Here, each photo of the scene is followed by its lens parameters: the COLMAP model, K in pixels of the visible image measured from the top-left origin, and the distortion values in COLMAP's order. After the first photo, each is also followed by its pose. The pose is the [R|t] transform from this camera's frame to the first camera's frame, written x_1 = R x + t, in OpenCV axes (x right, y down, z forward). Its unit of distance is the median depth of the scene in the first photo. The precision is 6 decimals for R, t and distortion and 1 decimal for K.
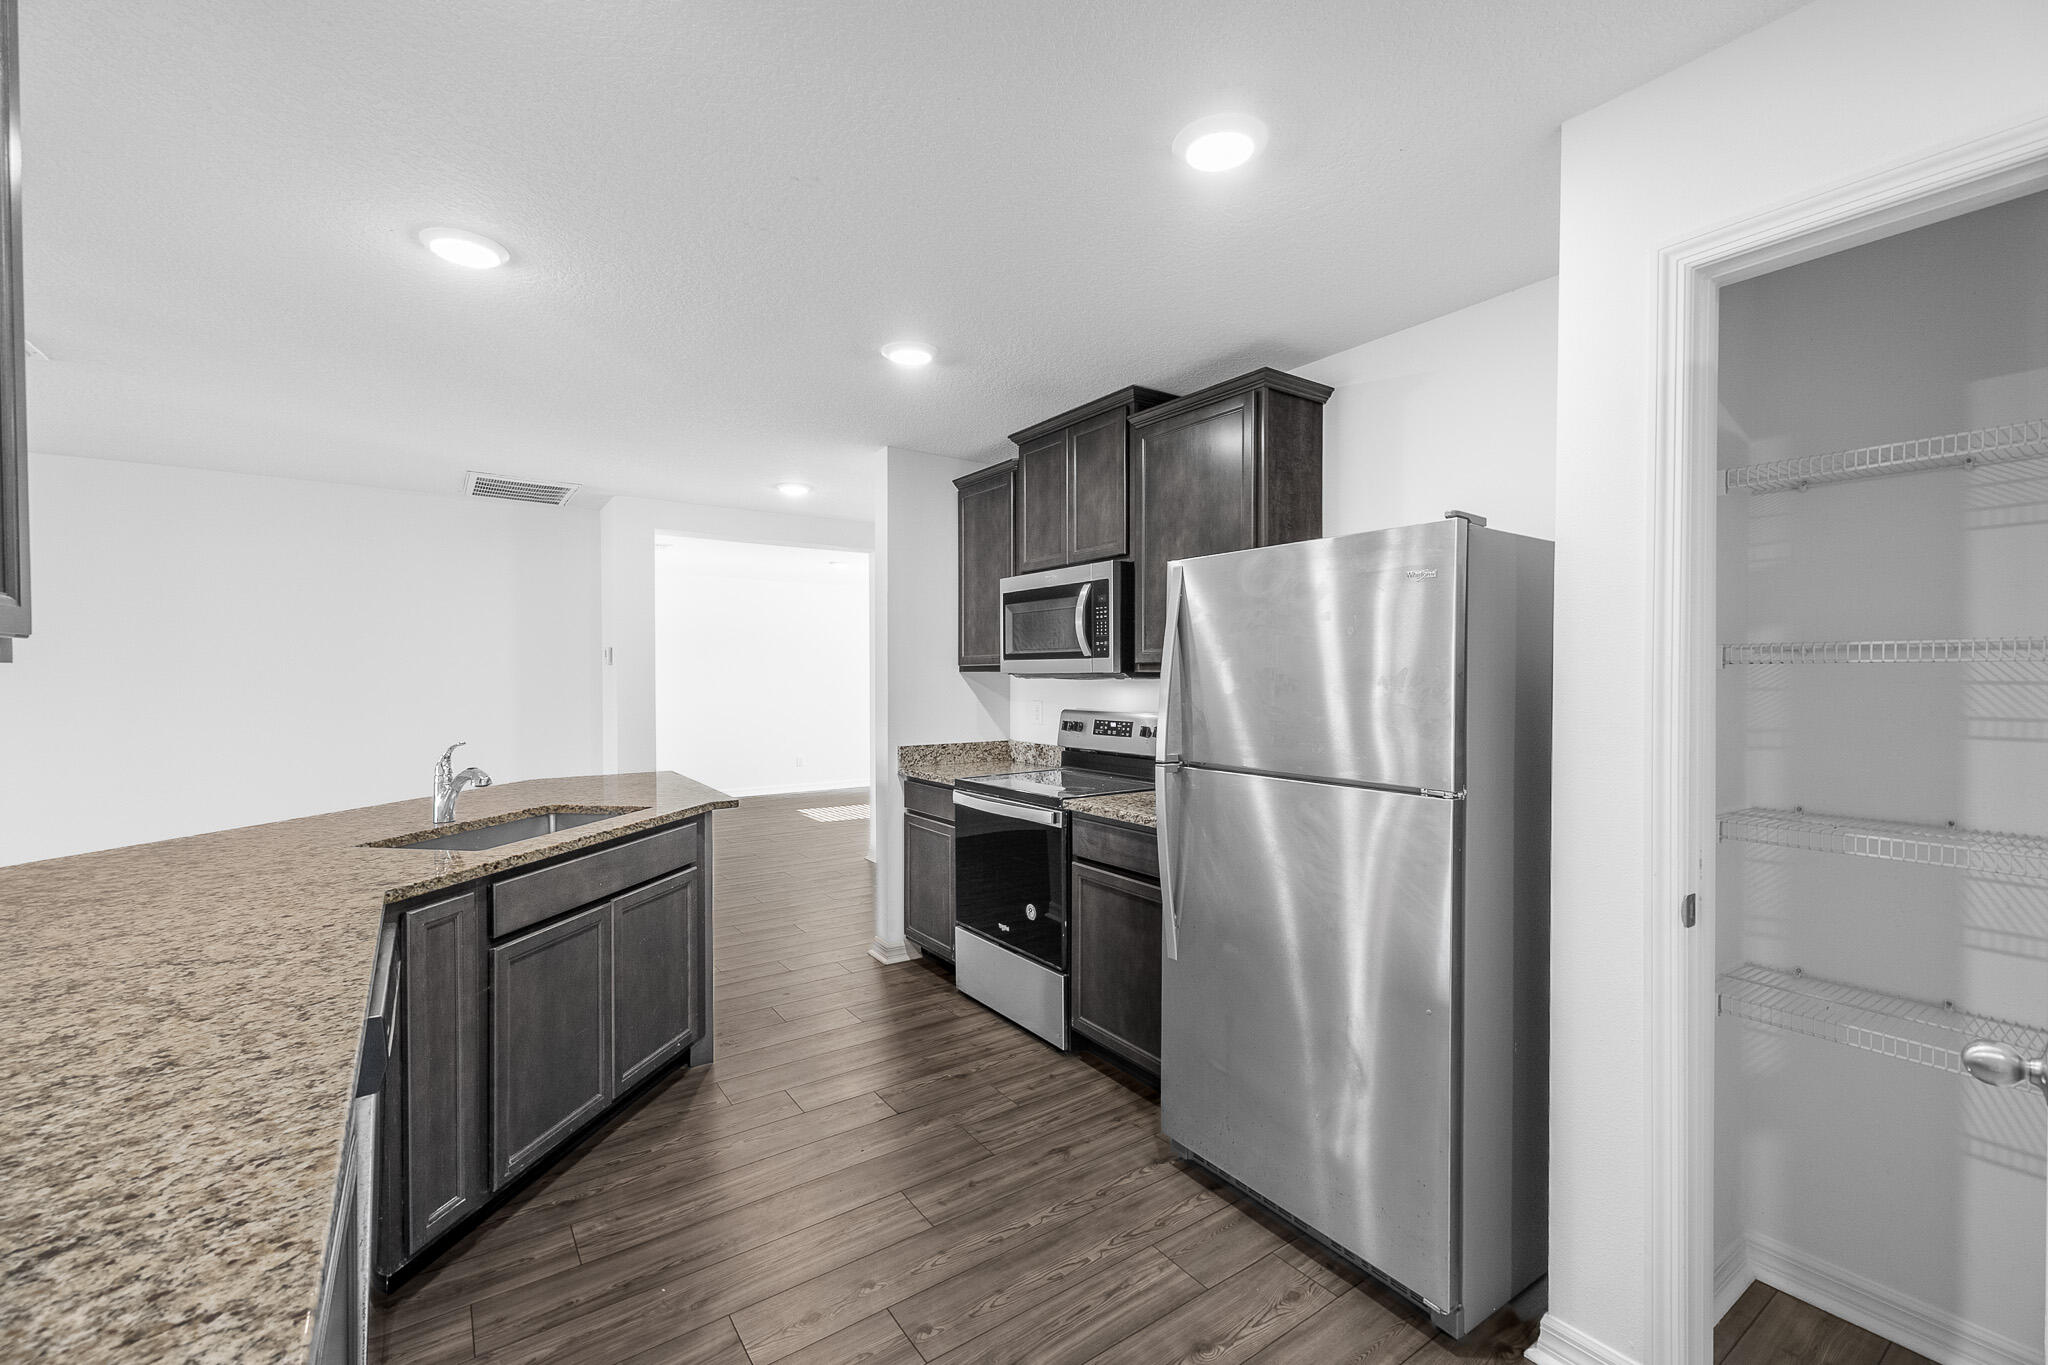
lens RADIAL K [[862.0, 0, 1031.5], [0, 862.0, 682.0], [0, 0, 1]] dist [0.009443, -0.001447]
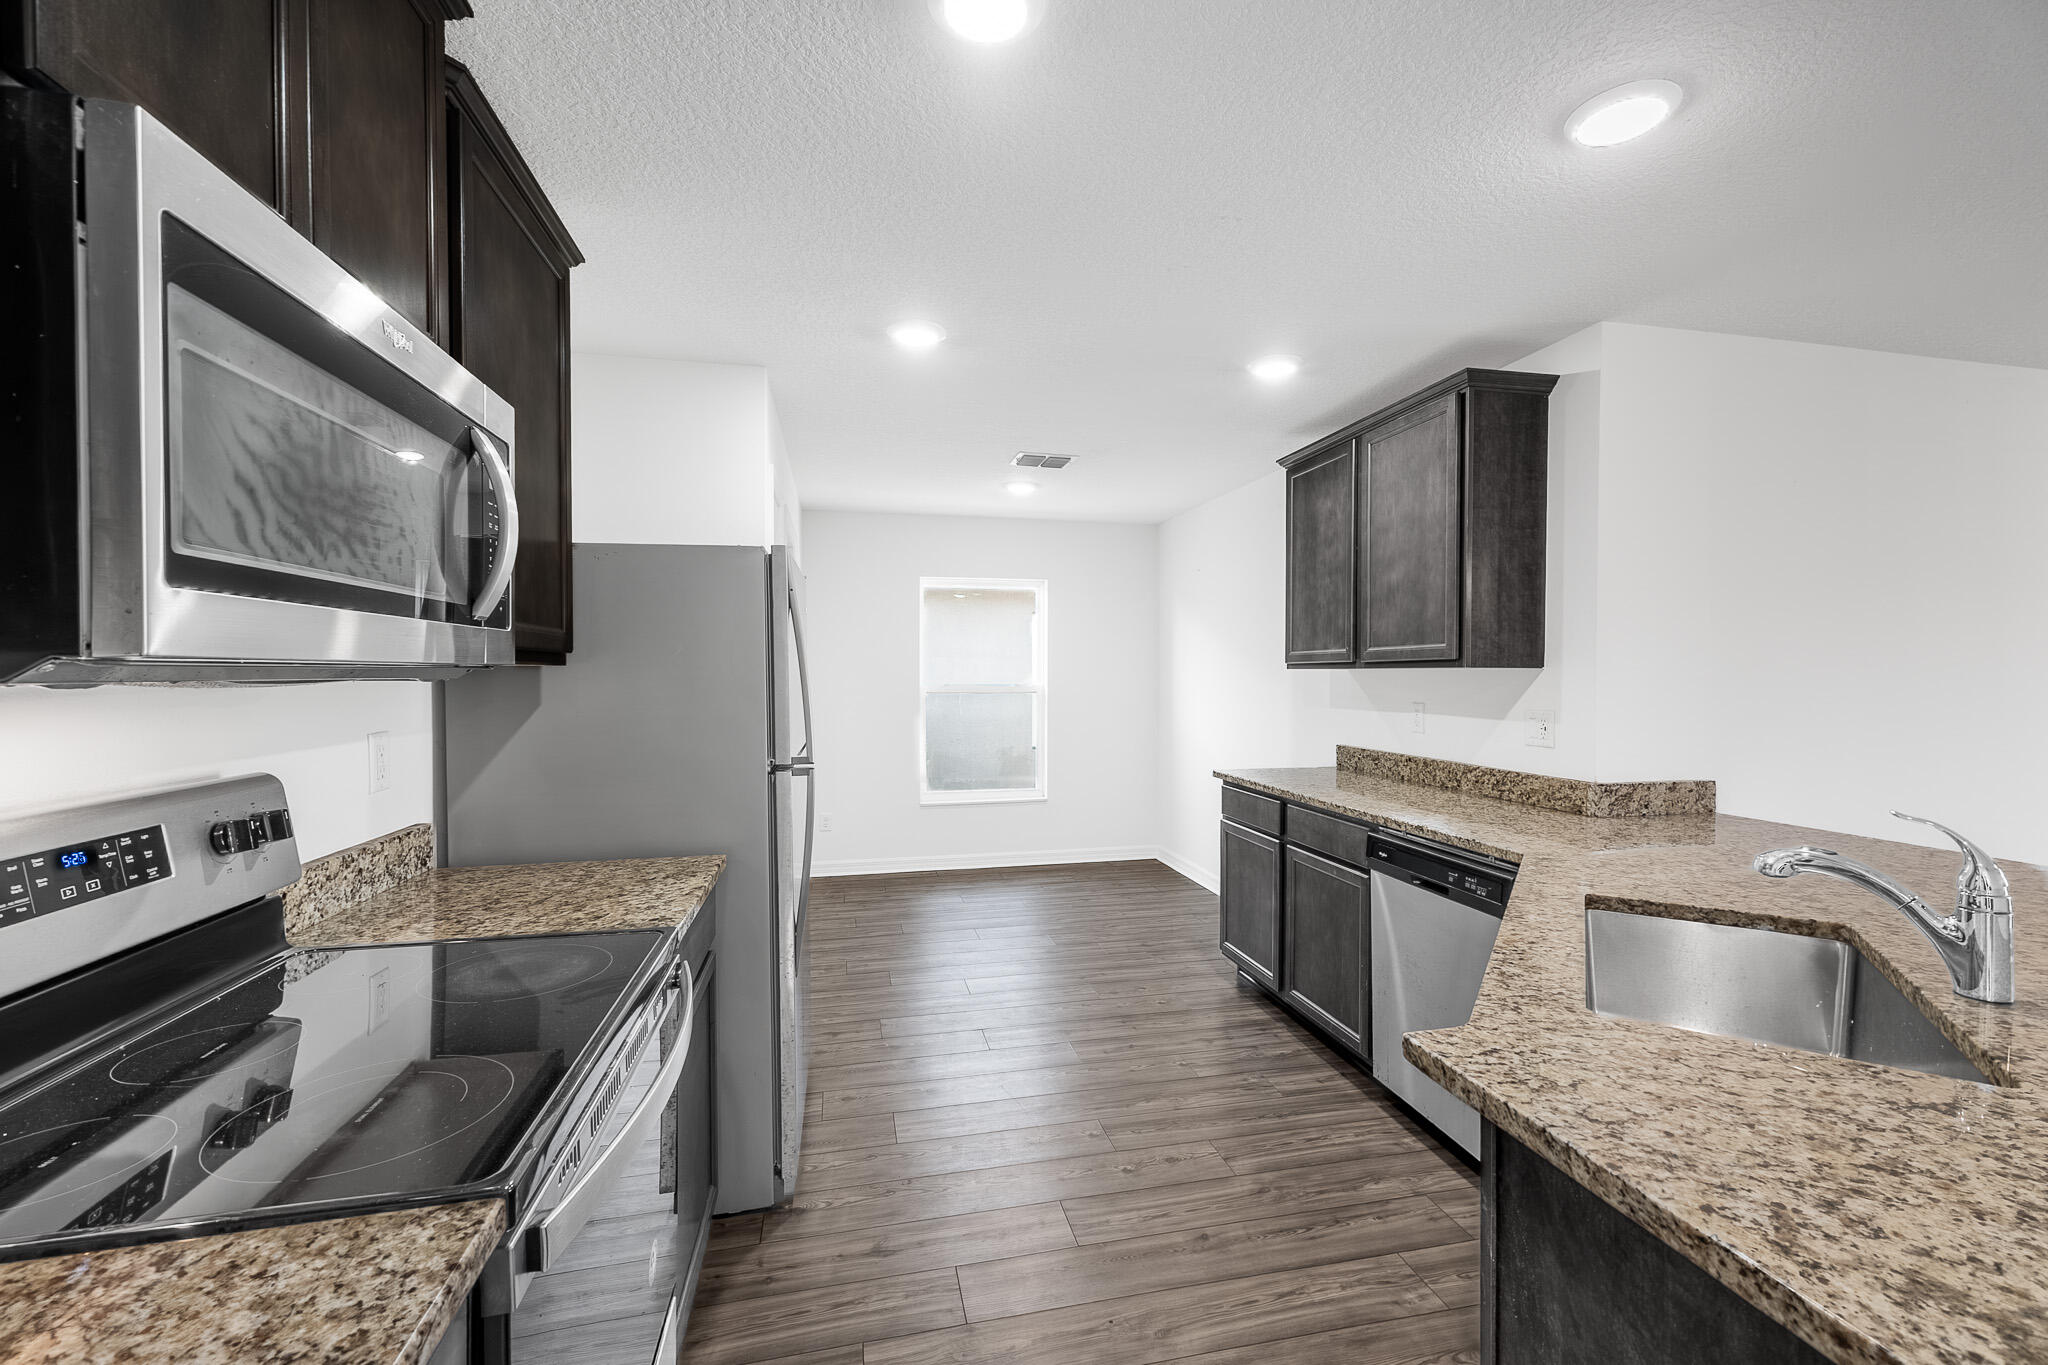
lens RADIAL K [[862.0, 0, 1031.5], [0, 862.0, 682.0], [0, 0, 1]] dist [0.009443, -0.001447]
pose [[-0.920363, -0.010636, 0.390921, -0.319784], [-0.001663, 0.999727, 0.023285, -0.011985], [-0.391062, 0.020781, -0.920130, 1.294225]]
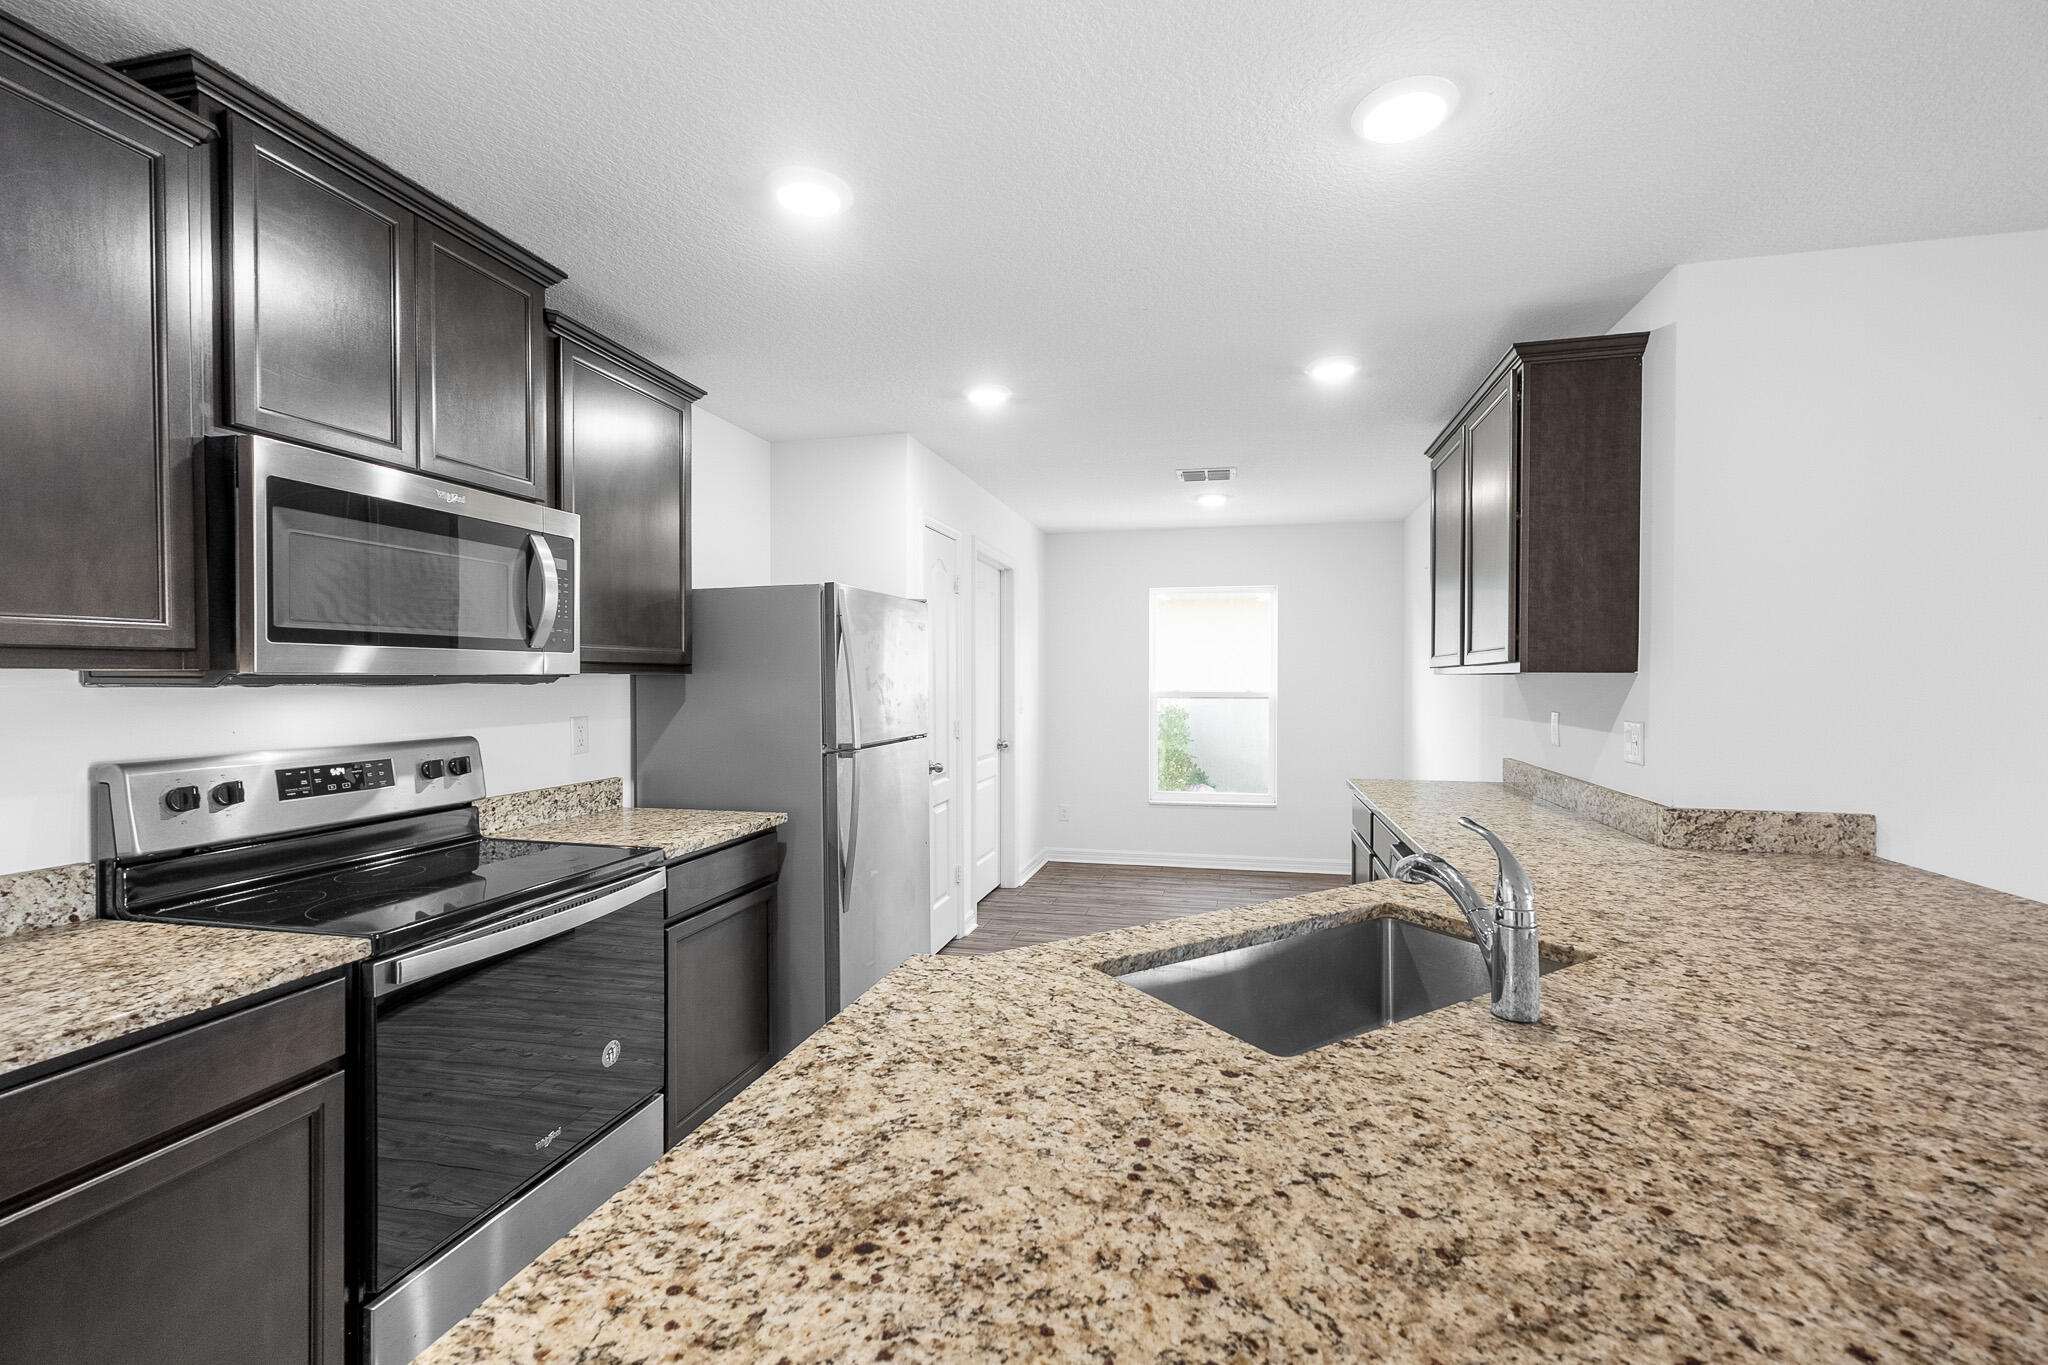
lens RADIAL K [[862.0, 0, 1031.5], [0, 862.0, 682.0], [0, 0, 1]] dist [0.009443, -0.001447]
pose [[-0.656792, -0.009114, 0.754017, -0.676298], [0.005231, 0.999848, 0.016642, -0.013451], [-0.754054, 0.014874, -0.656644, 1.179224]]
